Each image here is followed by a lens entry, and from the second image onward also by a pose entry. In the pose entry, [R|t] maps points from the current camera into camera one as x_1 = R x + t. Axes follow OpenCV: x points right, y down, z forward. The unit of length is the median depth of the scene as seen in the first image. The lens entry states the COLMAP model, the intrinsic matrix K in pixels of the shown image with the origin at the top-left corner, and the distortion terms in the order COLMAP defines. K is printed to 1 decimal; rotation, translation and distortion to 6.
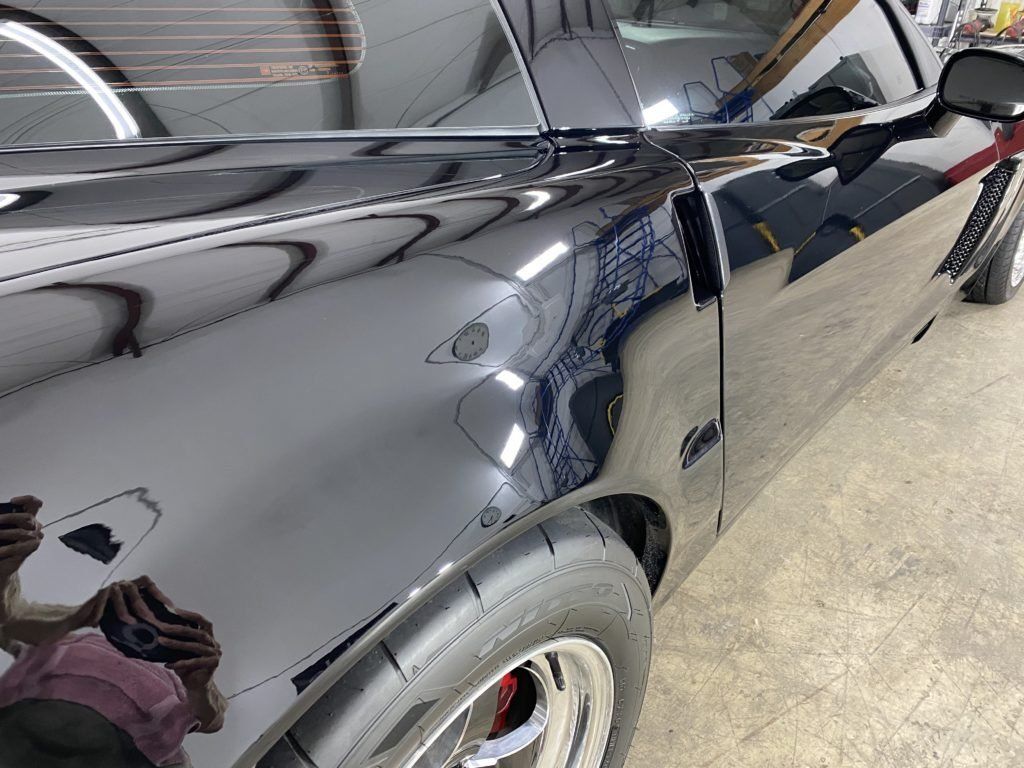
lens RADIAL K [[795.8, 0, 512.0], [0, 795.8, 384.0], [0, 0, 1]] dist [0.002947, -0.001211]
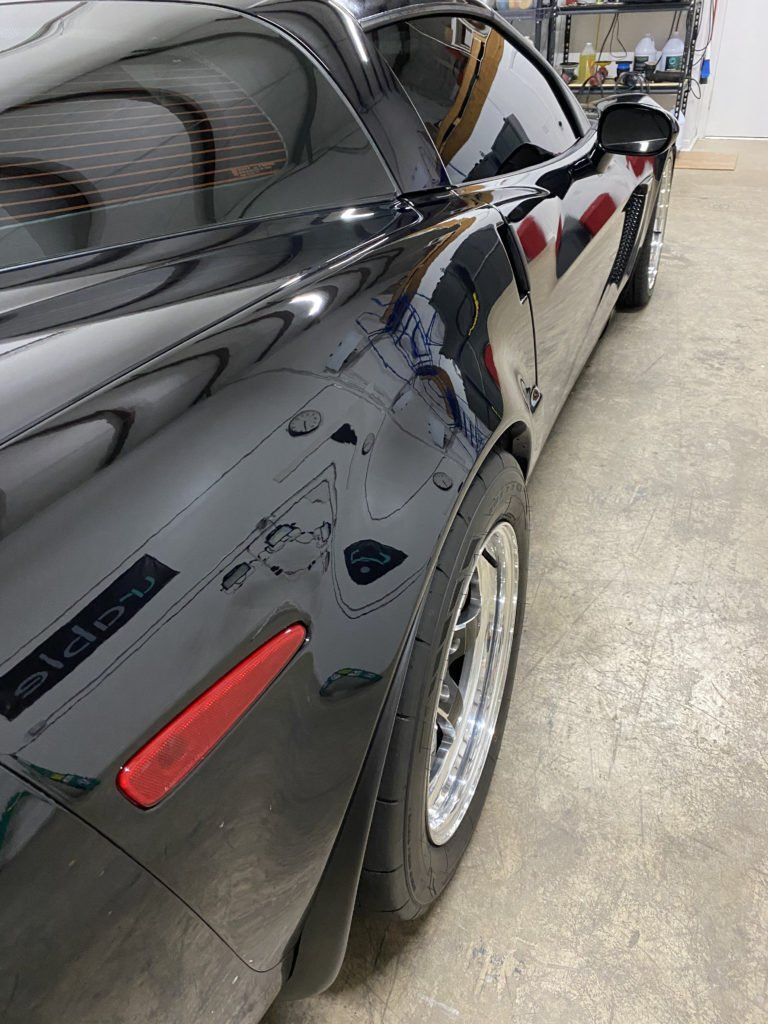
lens RADIAL K [[795.8, 0, 384.0], [0, 795.8, 512.0], [0, 0, 1]] dist [0.002947, -0.001211]
pose [[0.945529, -0.219891, 0.240047, -0.250126], [0.207443, 0.975269, 0.076274, 0.064786], [-0.250883, -0.022323, 0.967760, -0.206619]]
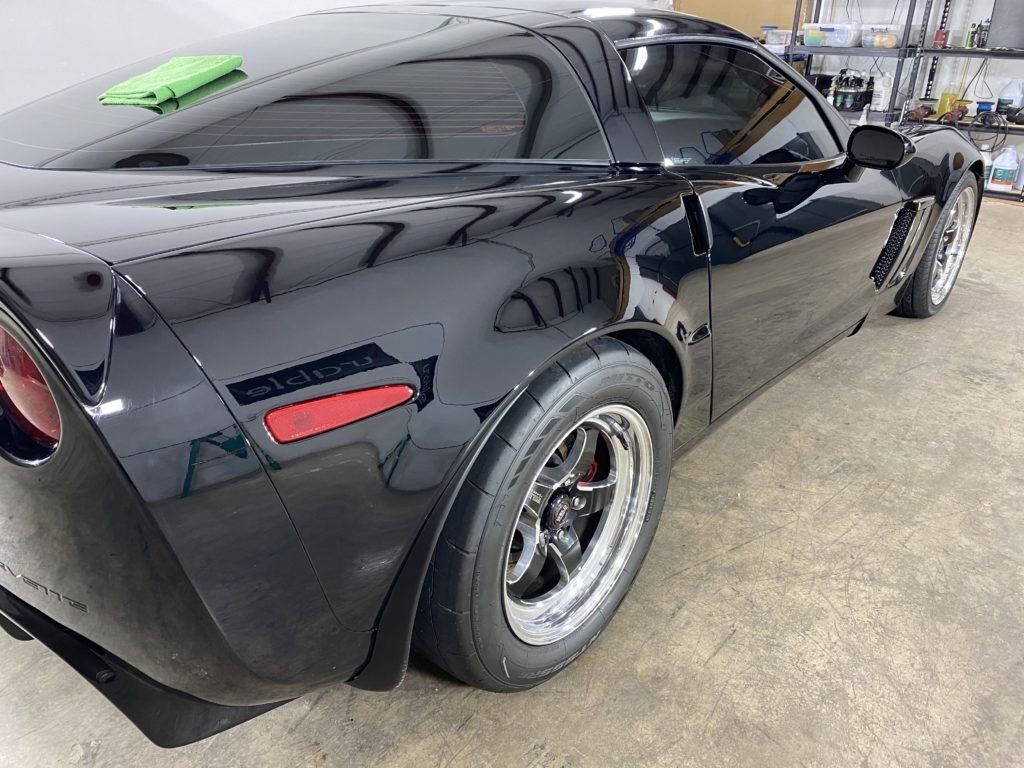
lens RADIAL K [[792.3, 0, 513.1], [0, 792.3, 376.5], [0, 0, 1]] dist [0.005281, -0.000175]
pose [[0.999974, 0.004330, 0.005803, -0.115768], [-0.003733, 0.995070, -0.099108, 0.209030], [-0.006204, 0.099084, 0.995060, -0.458591]]
